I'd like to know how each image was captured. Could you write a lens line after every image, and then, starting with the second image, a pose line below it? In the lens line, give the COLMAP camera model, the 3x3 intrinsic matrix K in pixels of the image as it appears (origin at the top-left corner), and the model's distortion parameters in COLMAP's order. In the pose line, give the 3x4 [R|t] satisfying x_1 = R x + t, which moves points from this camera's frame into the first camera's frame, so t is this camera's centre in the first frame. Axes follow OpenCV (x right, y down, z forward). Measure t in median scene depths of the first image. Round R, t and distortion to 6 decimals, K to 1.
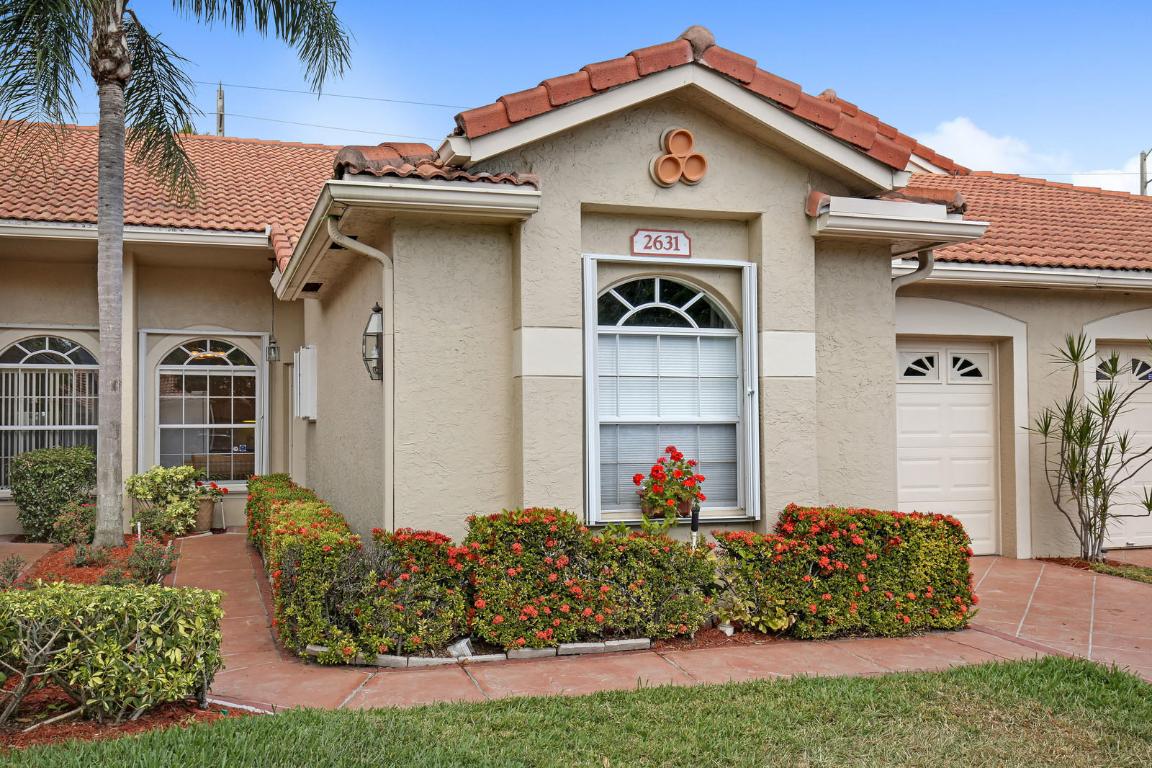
lens RADIAL K [[1104.4, 0, 575.8], [0, 1104.4, 379.3], [0, 0, 1]] dist [0.040045, 0.000000]
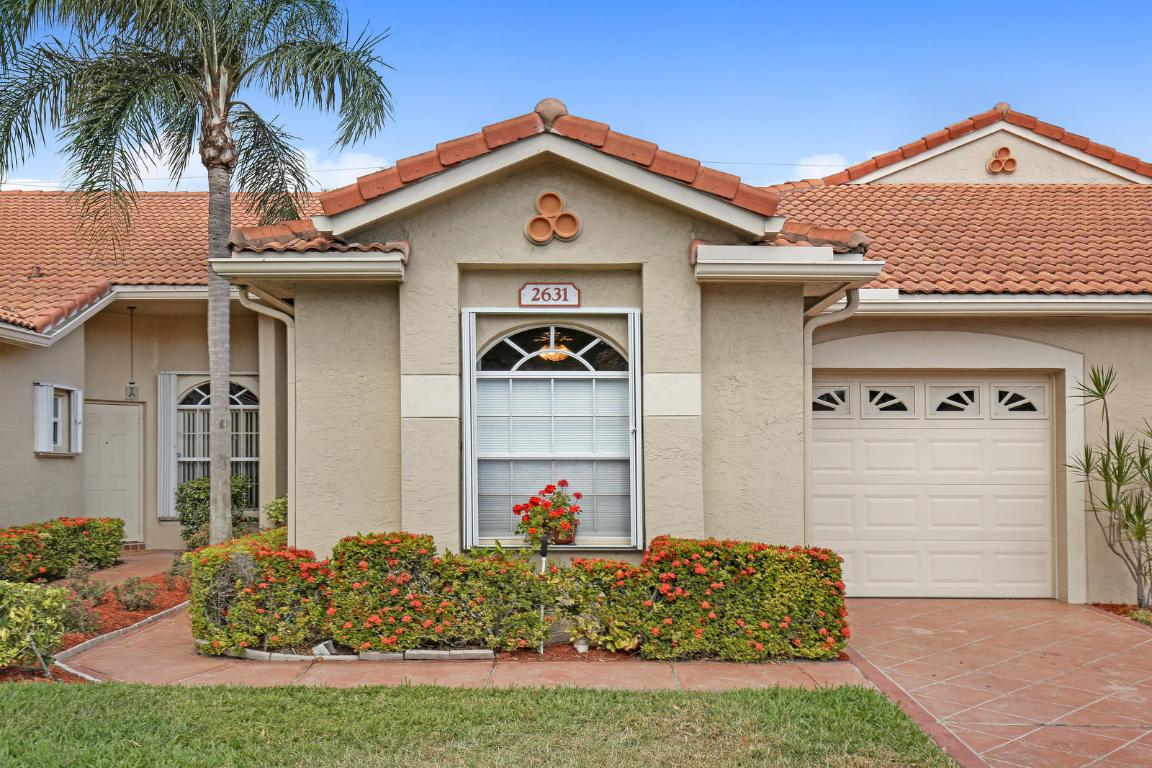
lens RADIAL K [[1127.8, 0, 580.9], [0, 1127.8, 424.4], [0, 0, 1]] dist [0.041209, 0.000000]
pose [[0.960102, -0.003714, -0.279626, 0.427173], [0.007011, 0.999917, 0.010792, -0.006632], [0.279562, -0.012322, 0.960048, -0.069554]]
